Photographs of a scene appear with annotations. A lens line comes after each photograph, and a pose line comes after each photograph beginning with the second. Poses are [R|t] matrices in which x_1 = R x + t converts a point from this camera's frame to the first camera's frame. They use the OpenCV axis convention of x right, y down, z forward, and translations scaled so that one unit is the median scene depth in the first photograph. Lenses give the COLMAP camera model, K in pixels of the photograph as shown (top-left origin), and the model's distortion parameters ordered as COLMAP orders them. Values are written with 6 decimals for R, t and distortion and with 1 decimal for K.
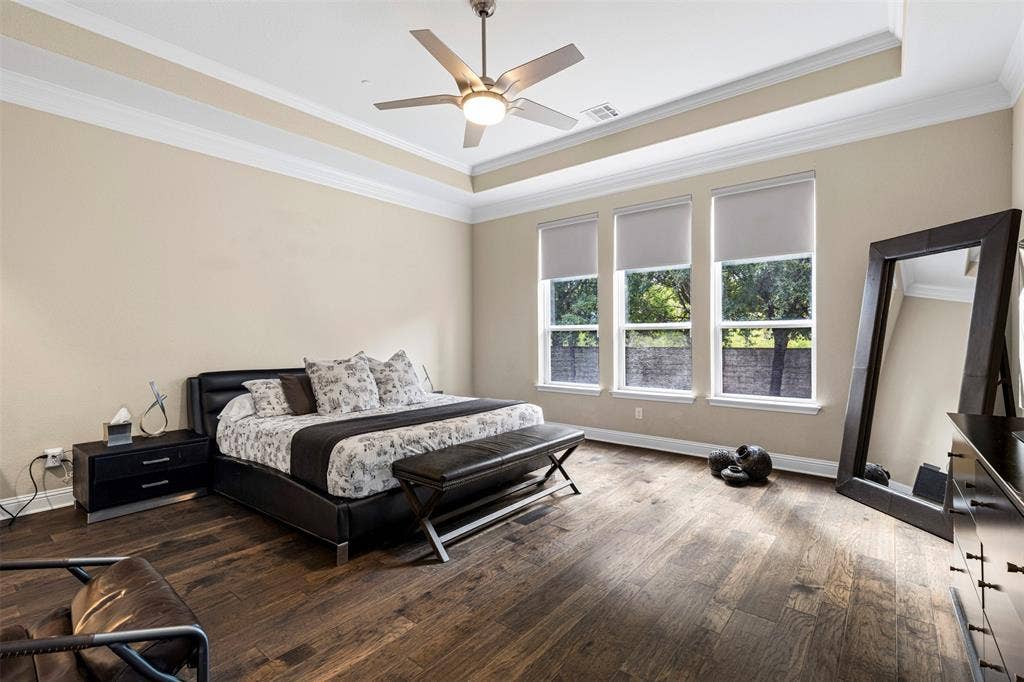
lens RADIAL K [[473.8, 0, 510.4], [0, 473.8, 340.7], [0, 0, 1]] dist [0.004314, 0.001423]
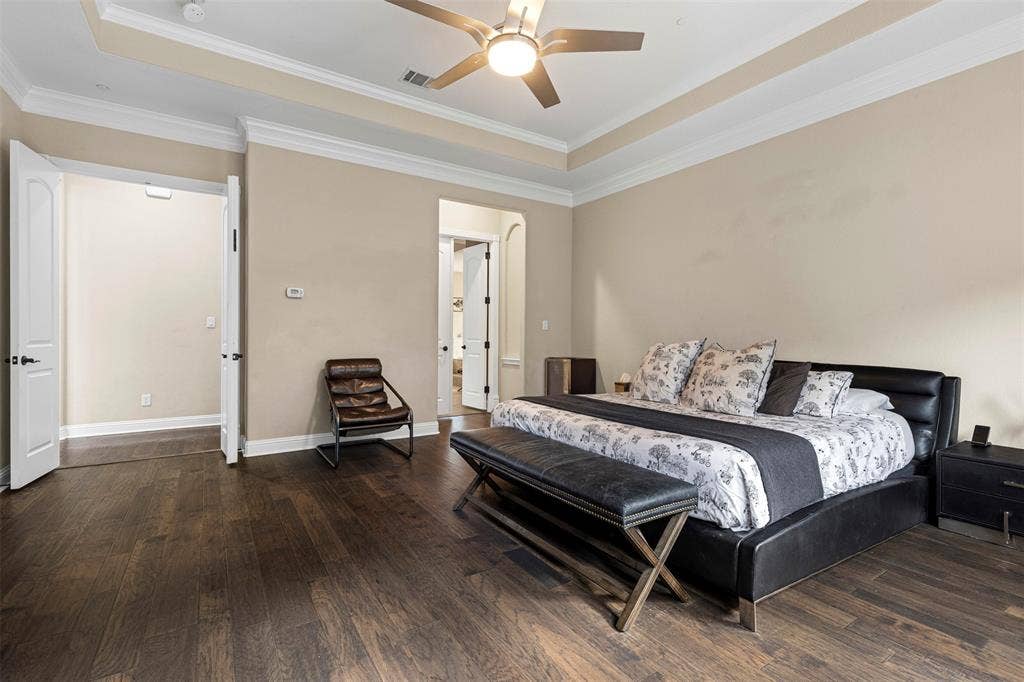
lens RADIAL K [[473.8, 0, 511.4], [0, 473.8, 336.9], [0, 0, 1]] dist [0.004314, 0.001423]
pose [[-0.321314, 0.002925, -0.946968, 0.756849], [-0.015670, 0.999842, 0.008405, 0.024939], [0.946843, 0.017539, -0.321217, 1.238104]]
